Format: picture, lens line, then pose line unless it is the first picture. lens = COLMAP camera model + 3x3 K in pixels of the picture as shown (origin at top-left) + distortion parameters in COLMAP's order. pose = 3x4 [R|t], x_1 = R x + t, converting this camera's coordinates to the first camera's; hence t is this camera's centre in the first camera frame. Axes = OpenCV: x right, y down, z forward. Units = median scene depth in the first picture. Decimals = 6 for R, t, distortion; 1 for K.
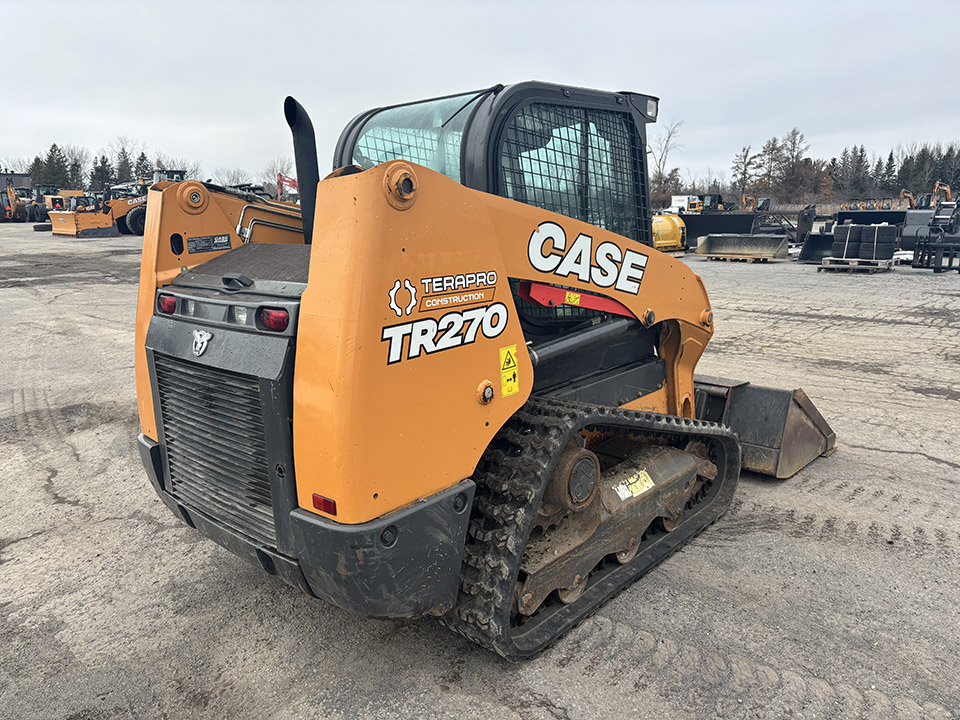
lens RADIAL K [[724.1, 0, 473.7], [0, 724.1, 361.8], [0, 0, 1]] dist [0.037480, -0.033248]
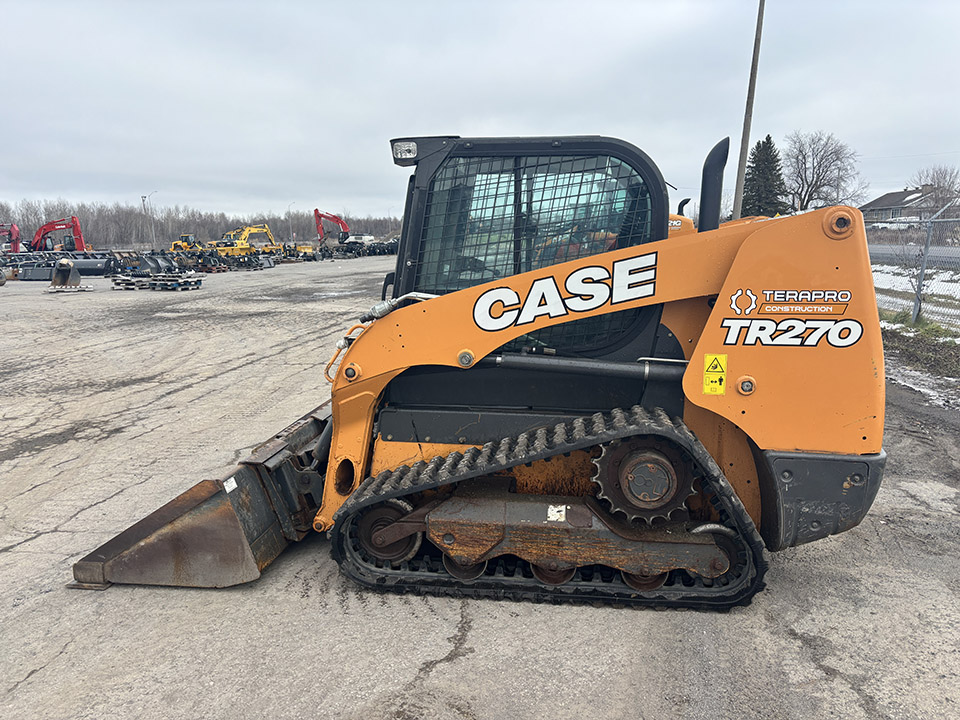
lens RADIAL K [[724.1, 0, 484.4], [0, 724.1, 364.5], [0, 0, 1]] dist [0.037480, -0.033248]
pose [[-0.585337, -0.103668, 0.804135, -0.784130], [0.196036, 0.944270, 0.264431, -0.329107], [-0.786734, 0.312420, -0.532394, 1.622415]]
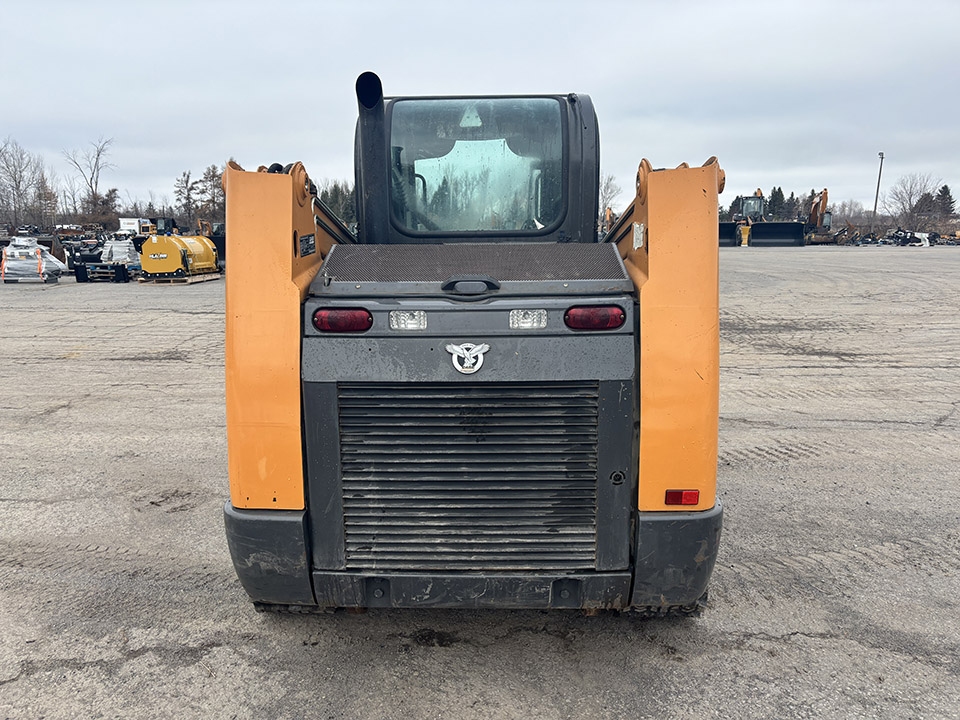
lens RADIAL K [[724.1, 0, 475.4], [0, 724.1, 362.2], [0, 0, 1]] dist [0.037480, -0.033248]
pose [[0.744856, -0.105180, 0.658883, -0.619460], [0.126771, 0.991818, 0.015016, -0.022113], [-0.655071, 0.072342, 0.752096, 0.249975]]
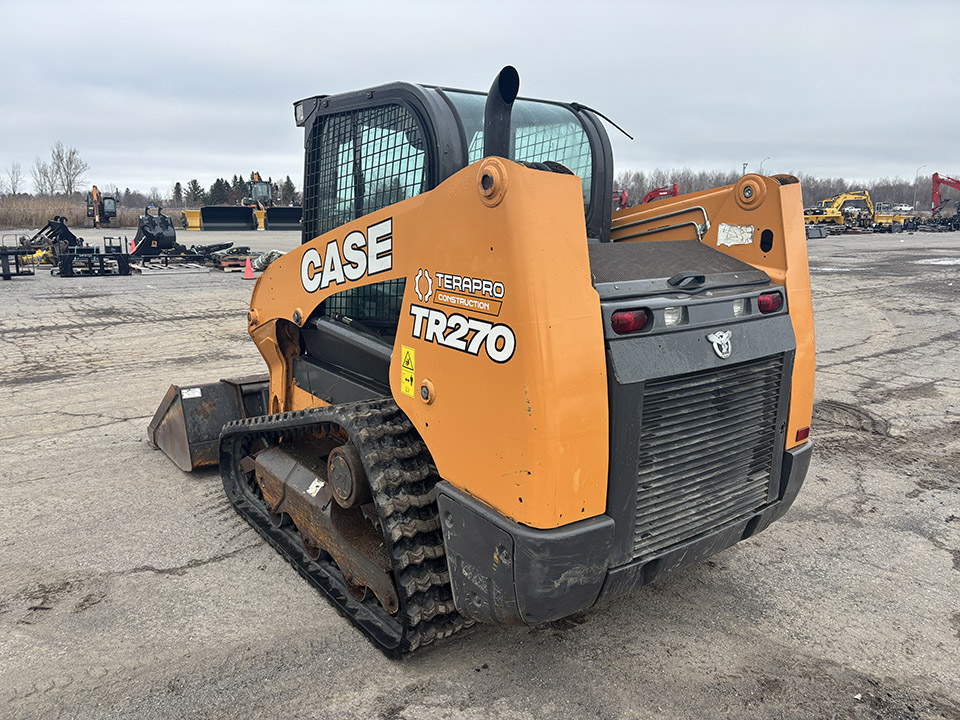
lens RADIAL K [[724.1, 0, 480.6], [0, 724.1, 361.4], [0, 0, 1]] dist [0.037480, -0.033248]
pose [[0.162213, -0.177172, 0.970720, -0.915138], [0.188459, 0.971203, 0.145768, -0.137240], [-0.968592, 0.159296, 0.190932, 0.761428]]
